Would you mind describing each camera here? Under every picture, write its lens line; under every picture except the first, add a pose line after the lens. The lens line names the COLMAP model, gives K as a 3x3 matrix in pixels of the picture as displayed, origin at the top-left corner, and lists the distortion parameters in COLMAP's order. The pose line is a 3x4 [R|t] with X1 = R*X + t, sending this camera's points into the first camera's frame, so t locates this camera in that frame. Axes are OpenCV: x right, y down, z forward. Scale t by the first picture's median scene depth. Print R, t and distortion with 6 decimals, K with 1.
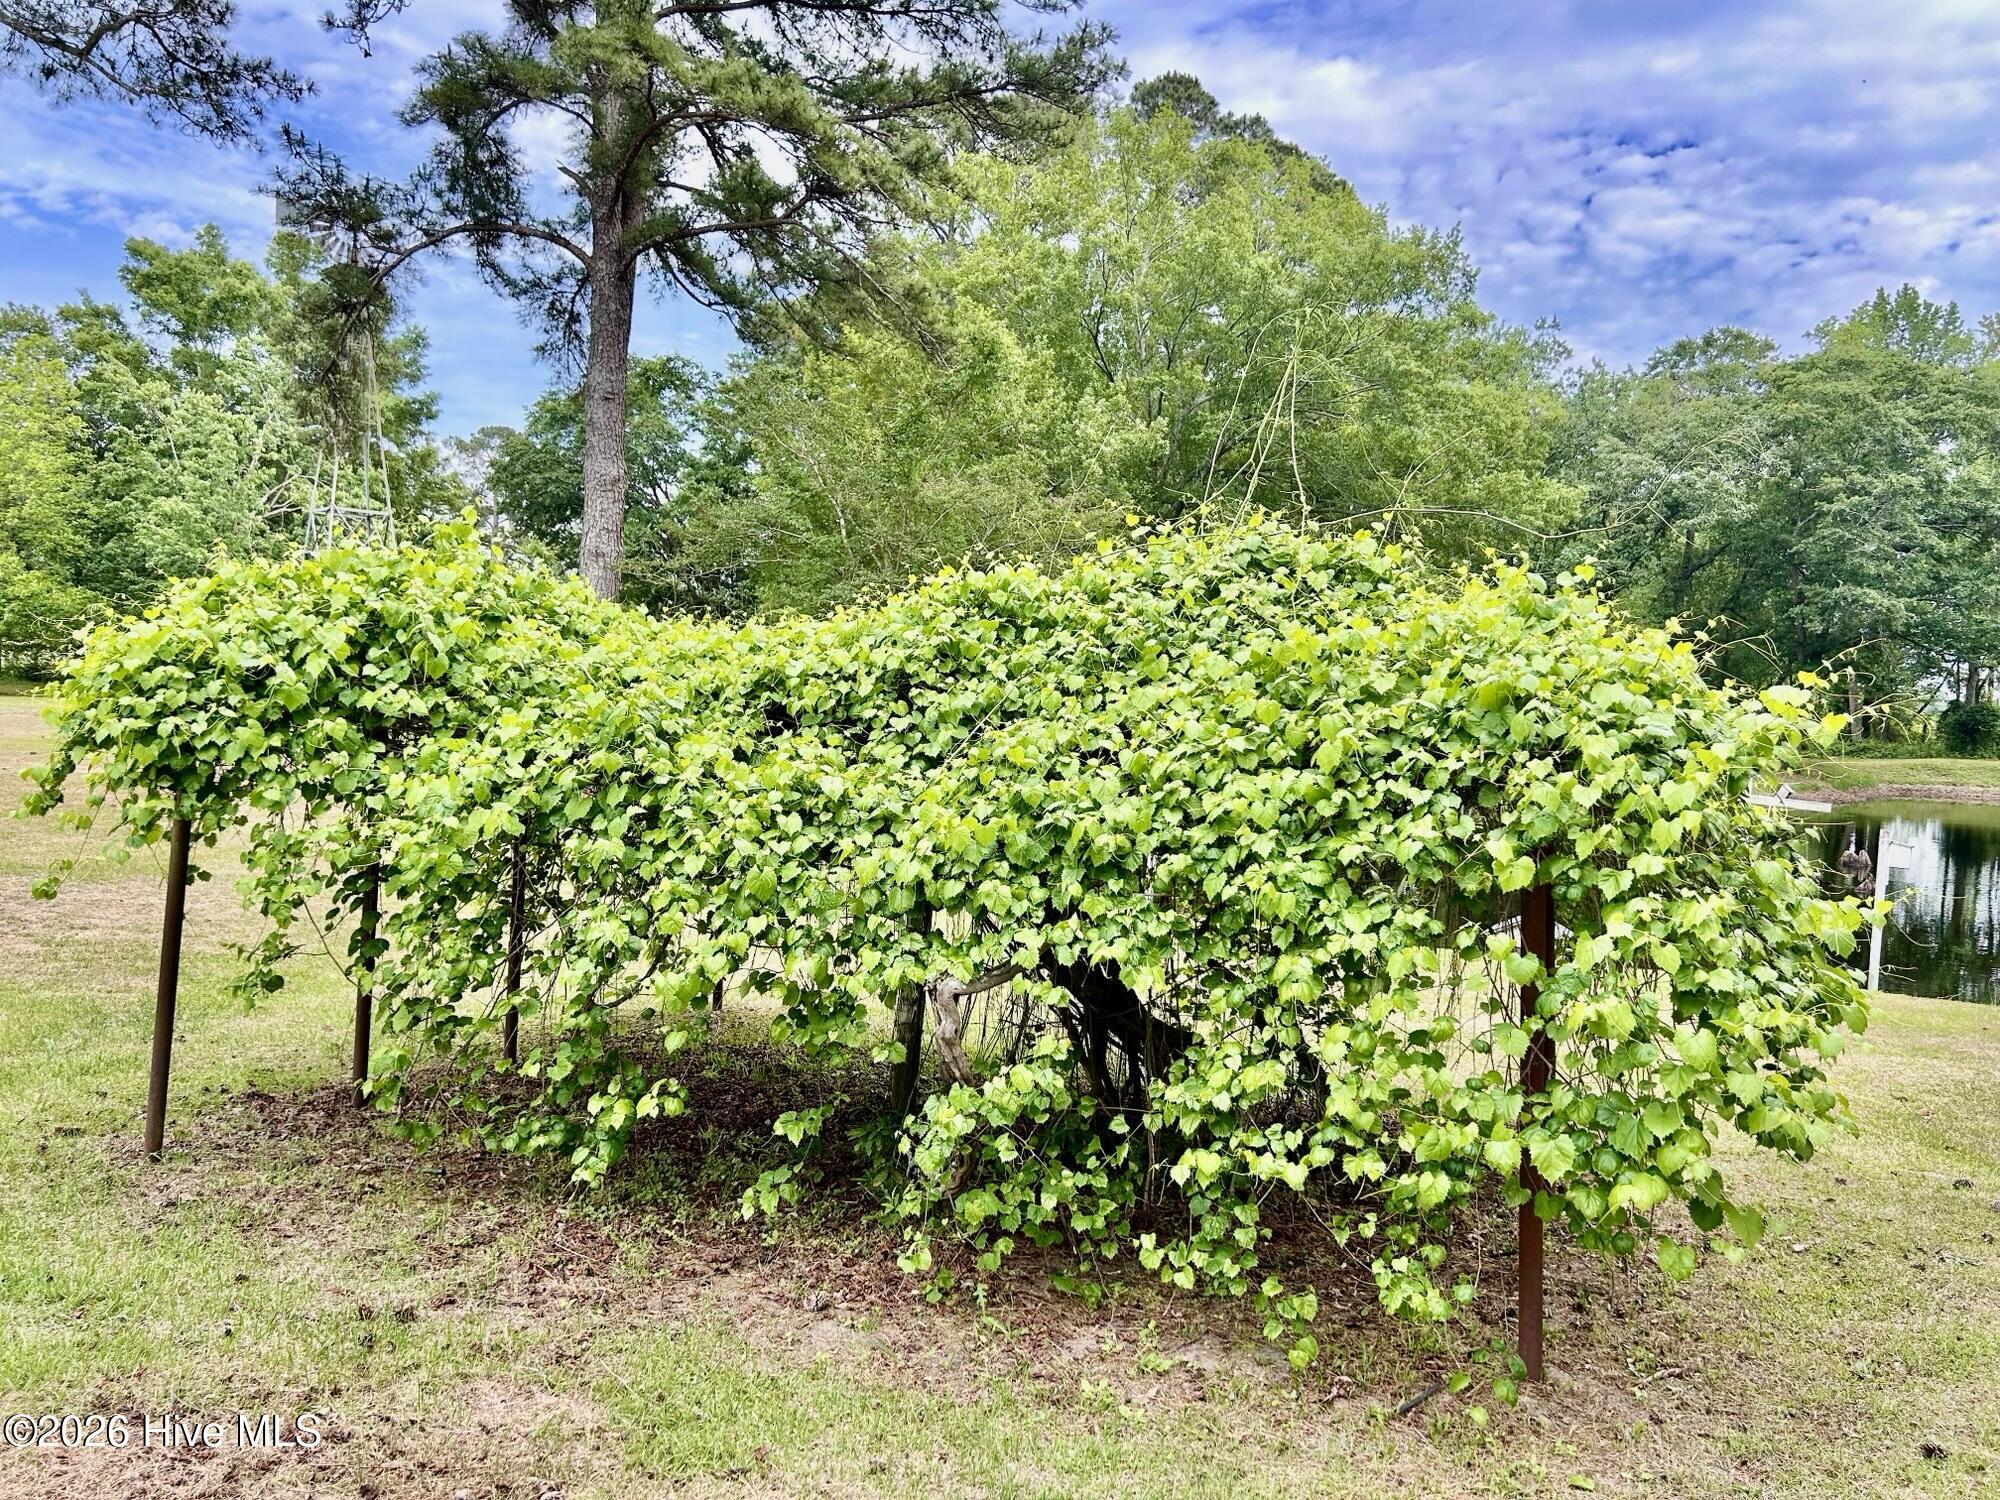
lens RADIAL K [[1515.4, 0, 1001.9], [0, 1515.4, 755.4], [0, 0, 1]] dist [0.034971, -0.004234]
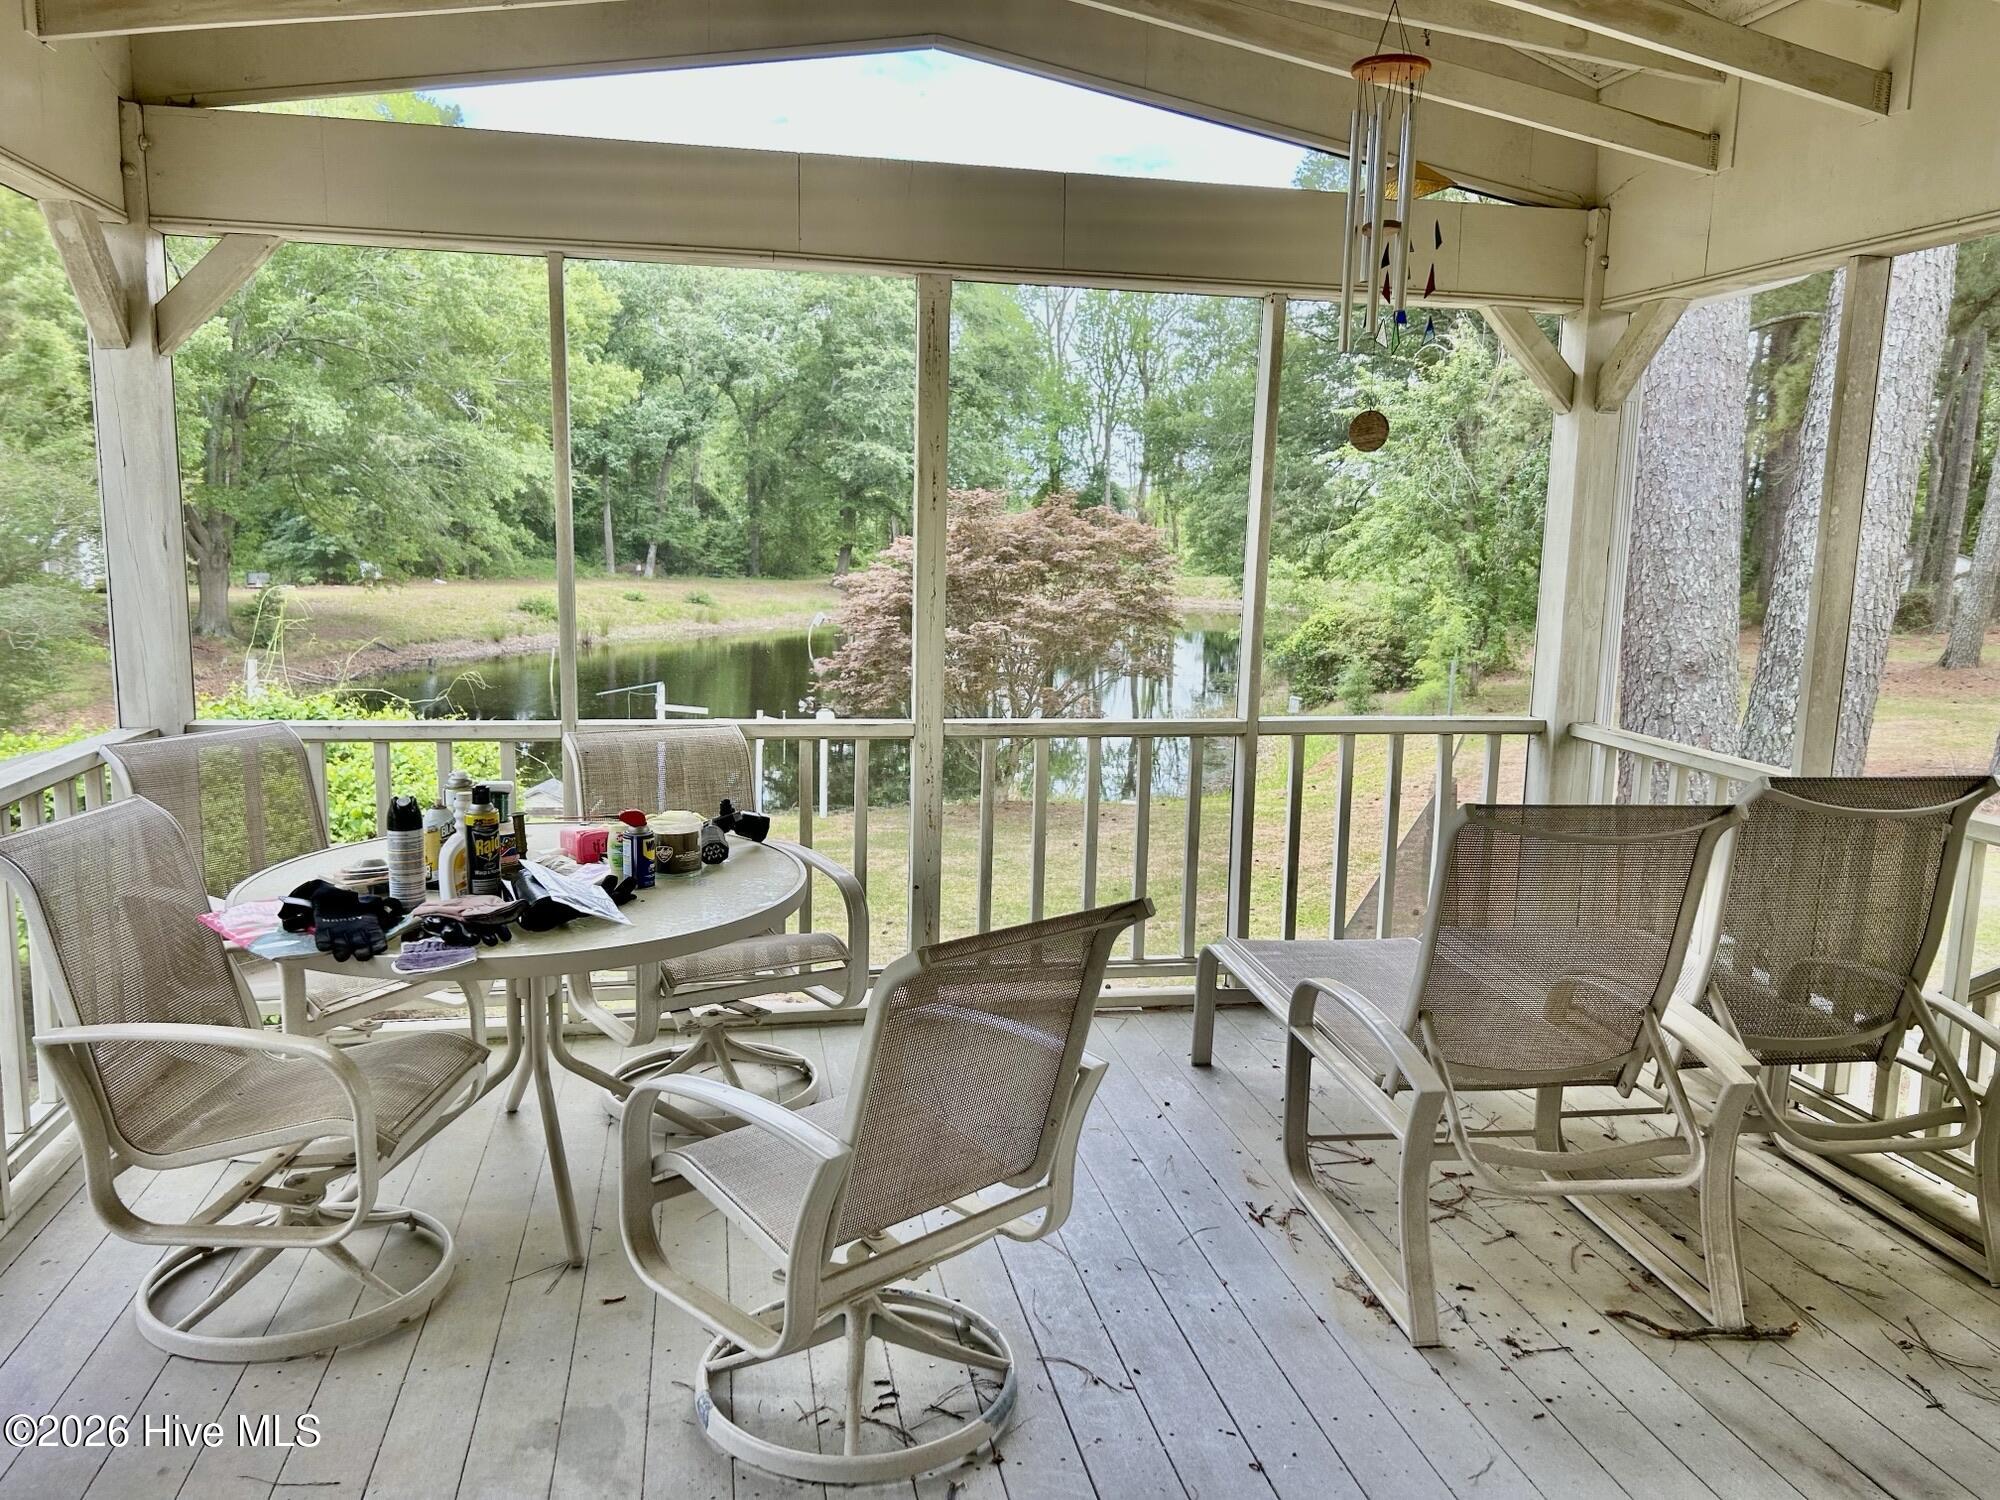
lens RADIAL K [[1515.4, 0, 999.9], [0, 1515.4, 756.4], [0, 0, 1]] dist [0.034971, -0.004234]
pose [[0.852696, -0.104438, 0.511862, -0.005155], [0.036970, 0.989420, 0.140289, -0.027387], [-0.521098, -0.100701, 0.847536, -0.110037]]
